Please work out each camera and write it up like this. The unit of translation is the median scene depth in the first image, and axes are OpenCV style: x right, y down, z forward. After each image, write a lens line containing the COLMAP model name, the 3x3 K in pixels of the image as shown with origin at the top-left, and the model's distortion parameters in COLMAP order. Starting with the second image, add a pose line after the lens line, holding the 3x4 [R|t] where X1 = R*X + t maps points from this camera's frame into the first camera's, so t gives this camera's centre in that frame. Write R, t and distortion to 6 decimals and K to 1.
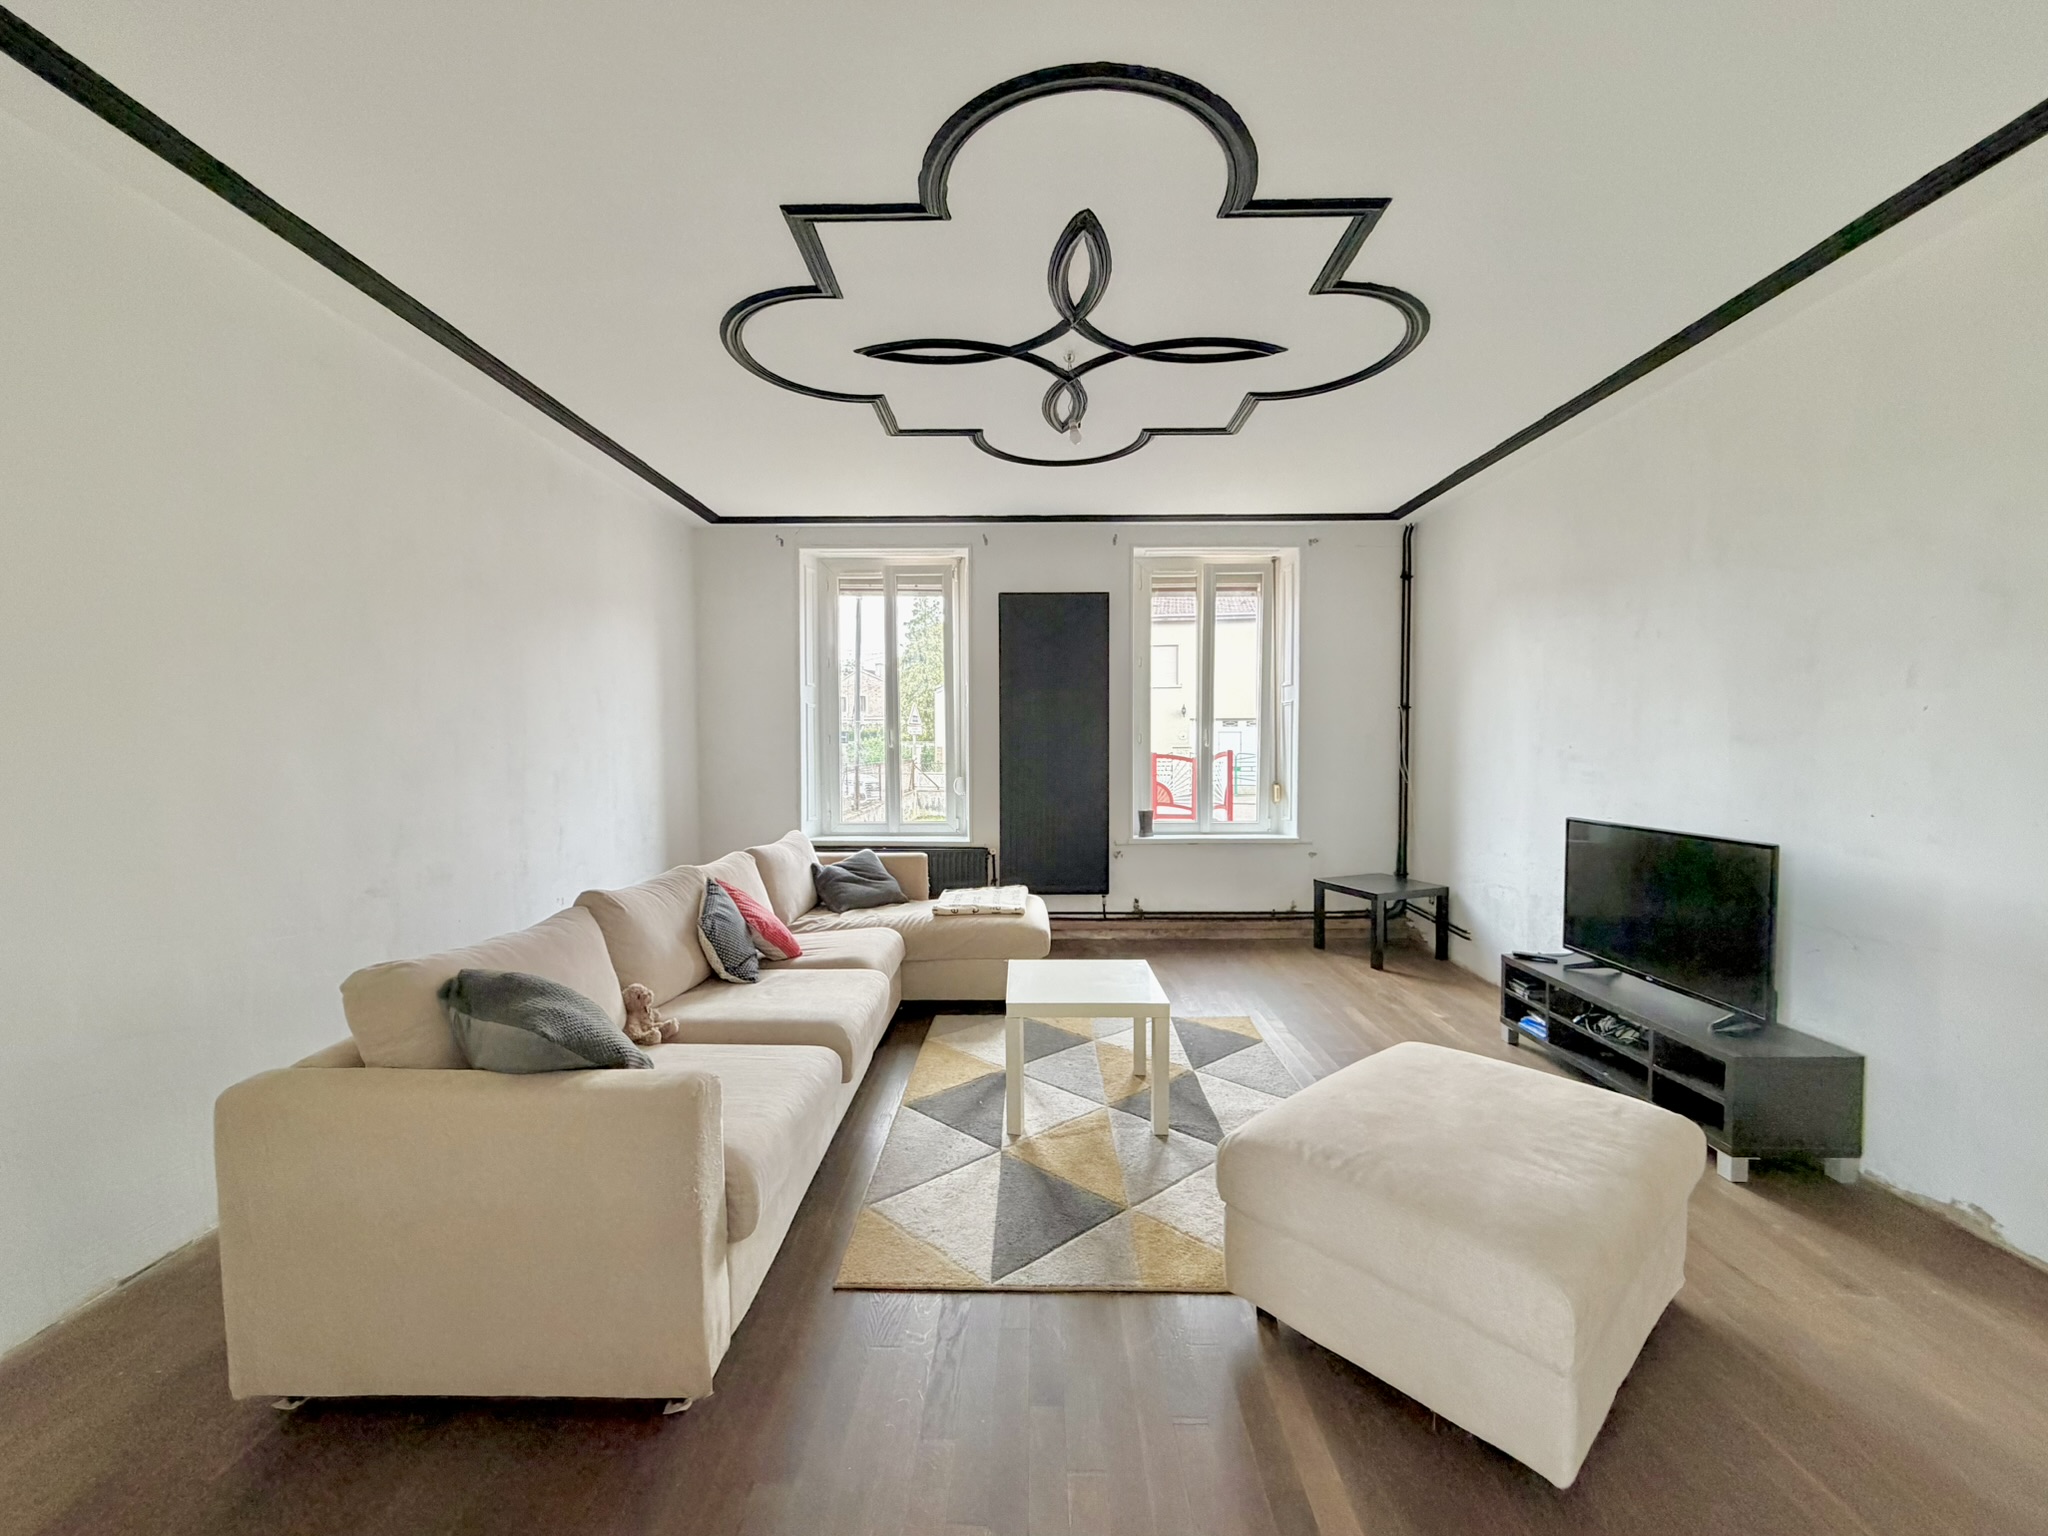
lens RADIAL K [[812.4, 0, 1017.9], [0, 812.4, 769.3], [0, 0, 1]] dist [0.001041, -0.000371]
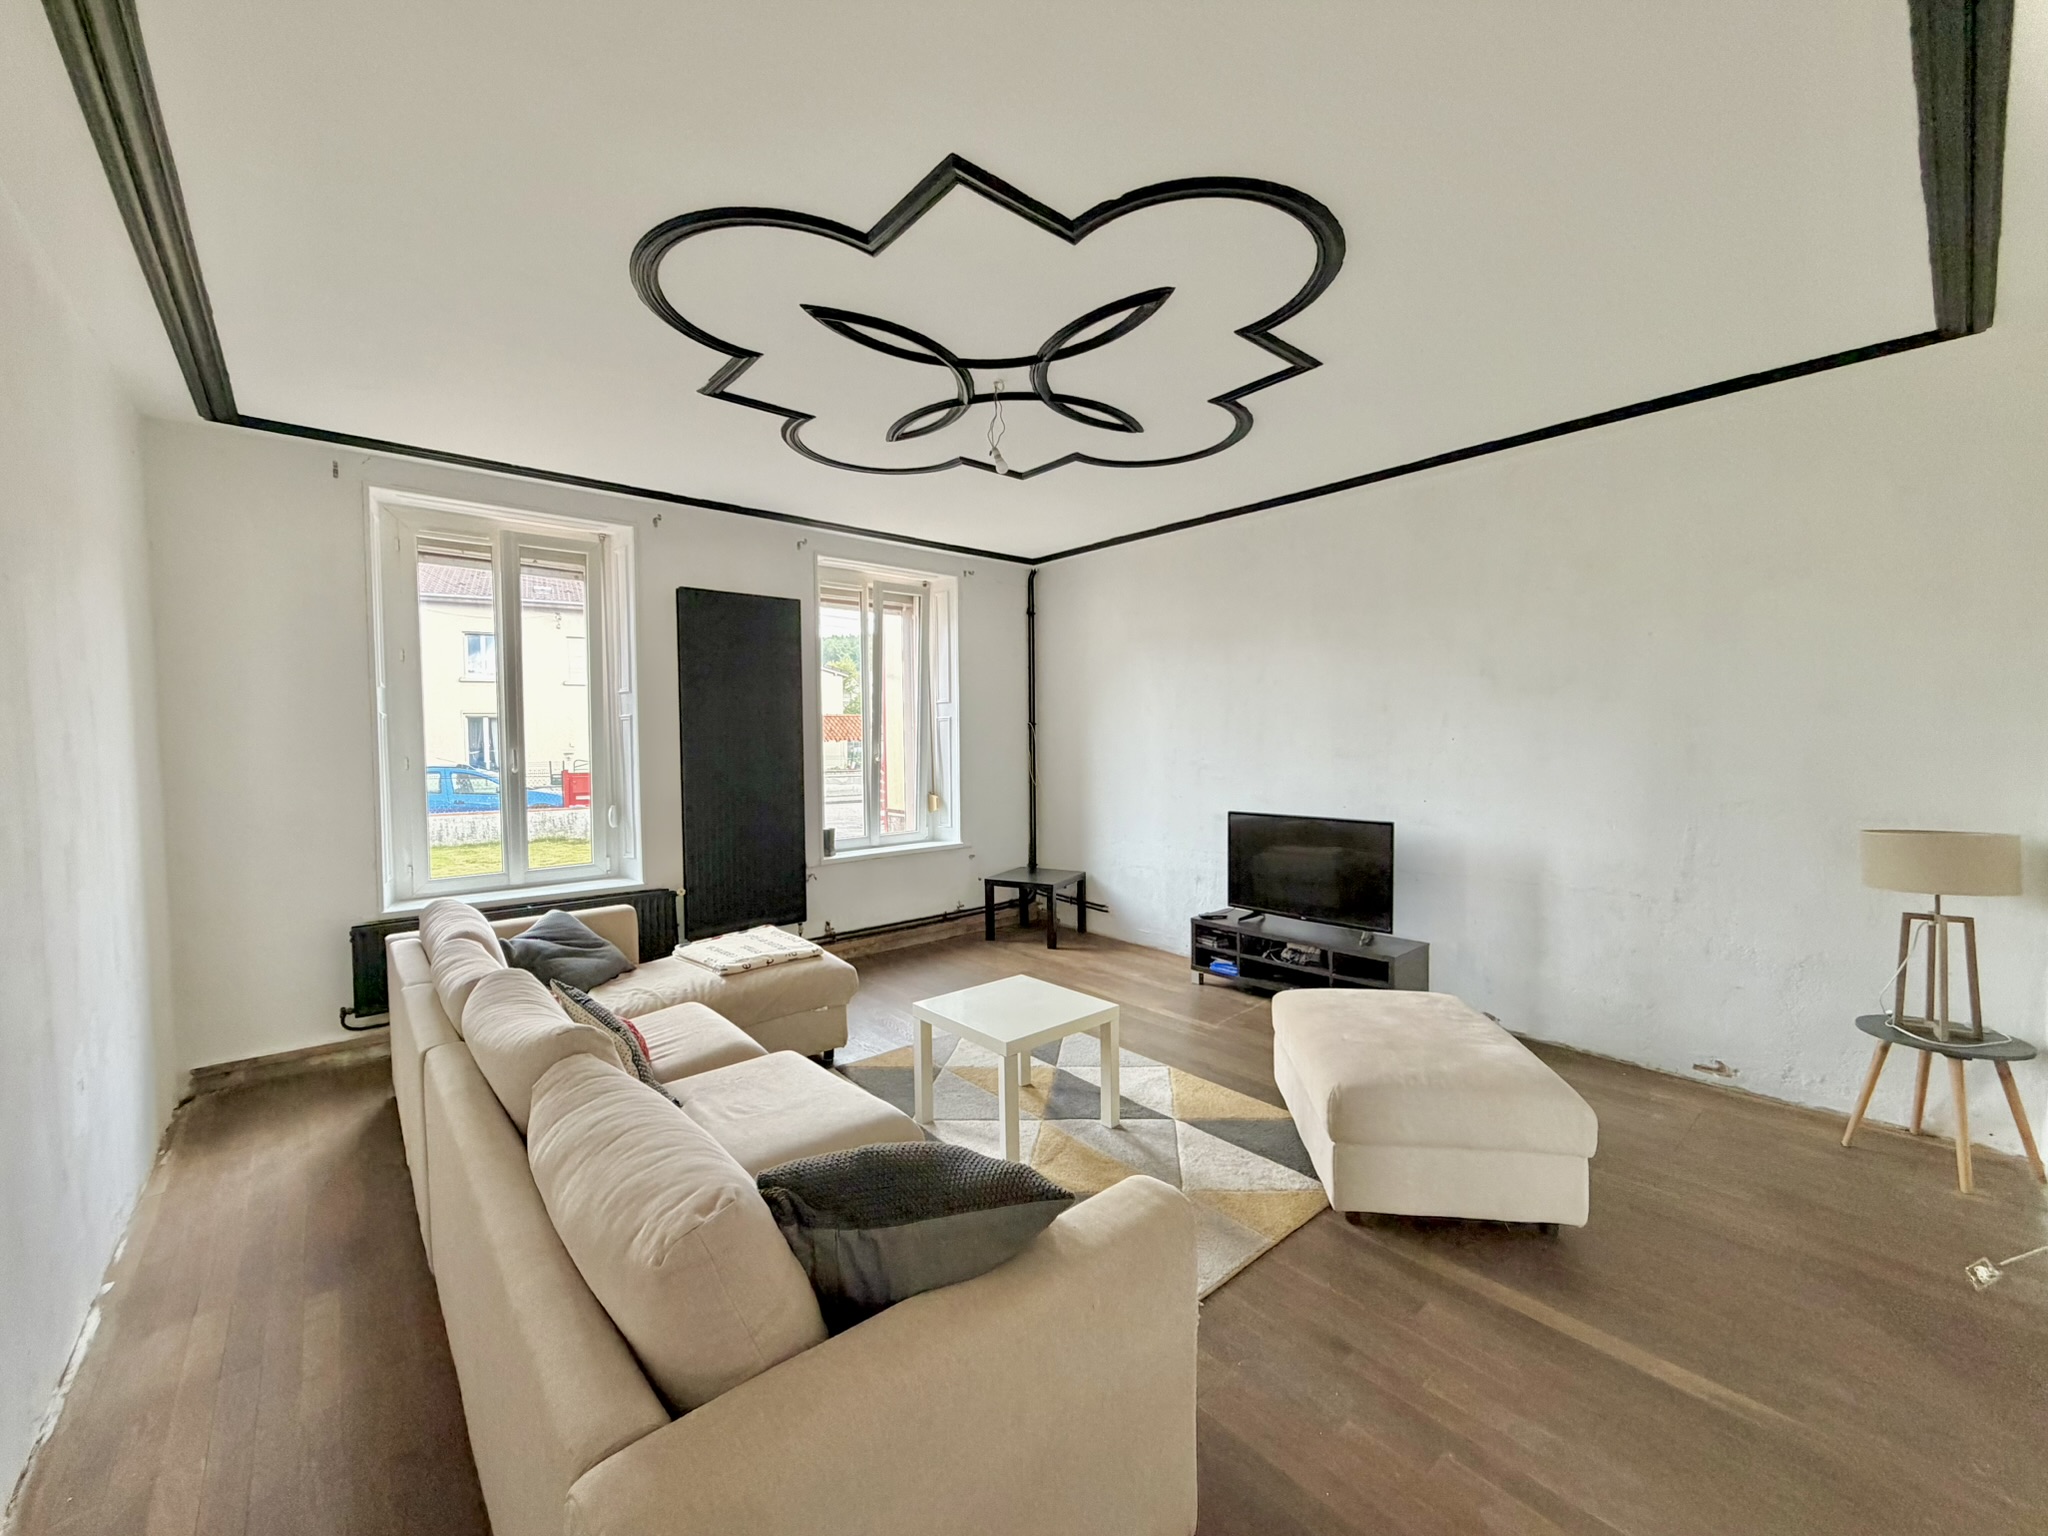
lens RADIAL K [[812.4, 0, 1017.9], [0, 812.4, 769.3], [0, 0, 1]] dist [0.001041, -0.000371]
pose [[0.750908, -0.031164, 0.659671, -0.352420], [0.031176, 0.999445, 0.011728, -0.027761], [-0.659671, 0.011759, 0.751463, 0.142841]]
